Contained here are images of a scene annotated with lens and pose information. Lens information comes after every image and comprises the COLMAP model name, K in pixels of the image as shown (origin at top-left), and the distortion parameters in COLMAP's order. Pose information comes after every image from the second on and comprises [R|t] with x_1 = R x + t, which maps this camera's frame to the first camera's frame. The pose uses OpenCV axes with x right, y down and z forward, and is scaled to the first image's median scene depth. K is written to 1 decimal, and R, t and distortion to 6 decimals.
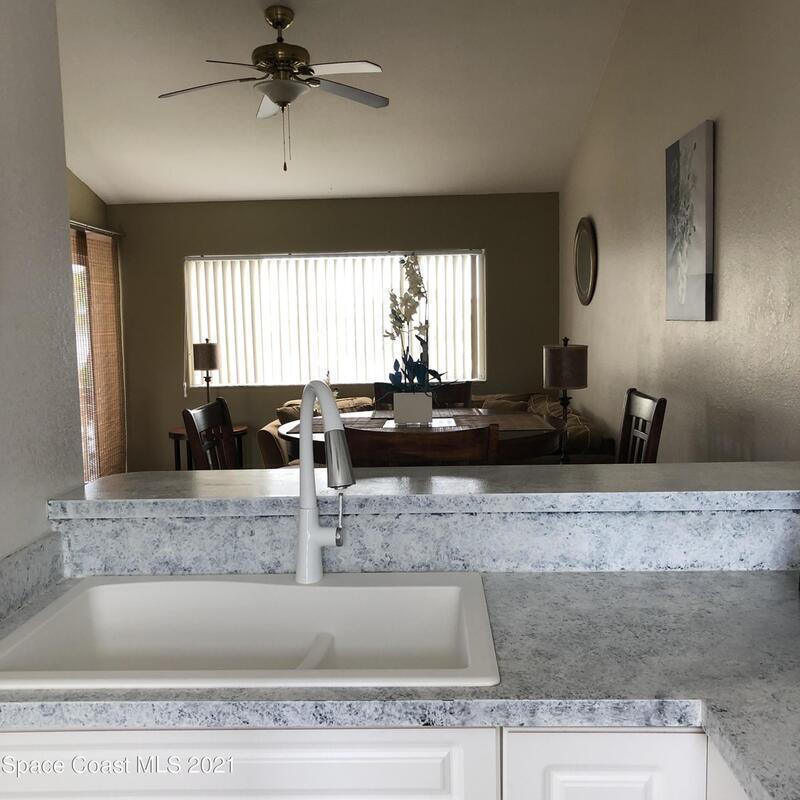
lens RADIAL K [[891.0, 0, 400.4], [0, 891.0, 400.6], [0, 0, 1]] dist [0.020076, 0.000000]
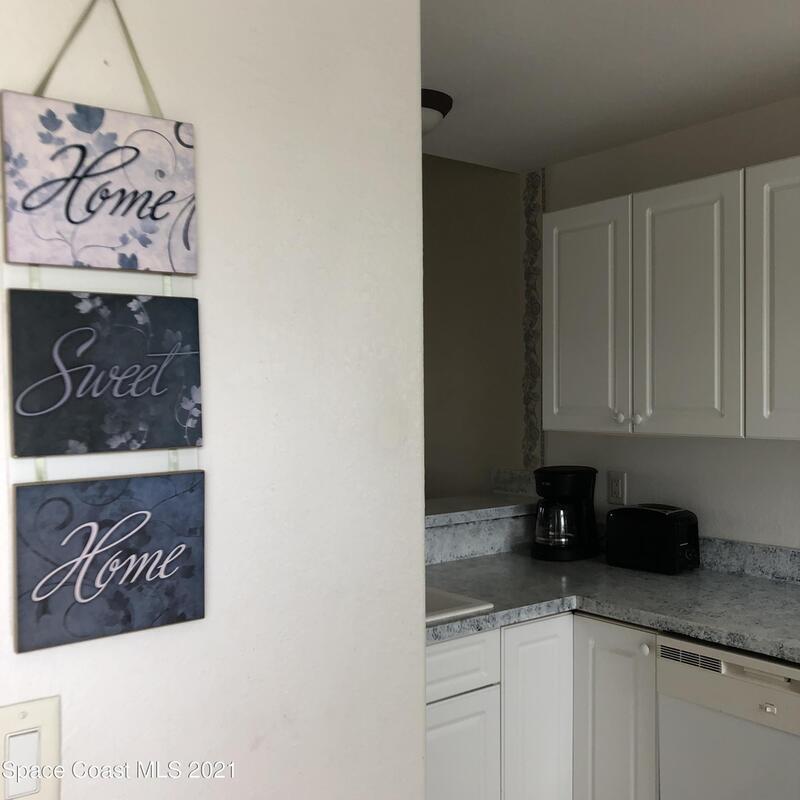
lens RADIAL K [[891.0, 0, 407.2], [0, 891.0, 400.8], [0, 0, 1]] dist [0.020076, 0.000000]
pose [[0.748666, 0.014237, 0.662795, -0.916949], [0.051231, 0.995537, -0.079252, 0.020714], [-0.660965, 0.093289, 0.744595, -0.221859]]
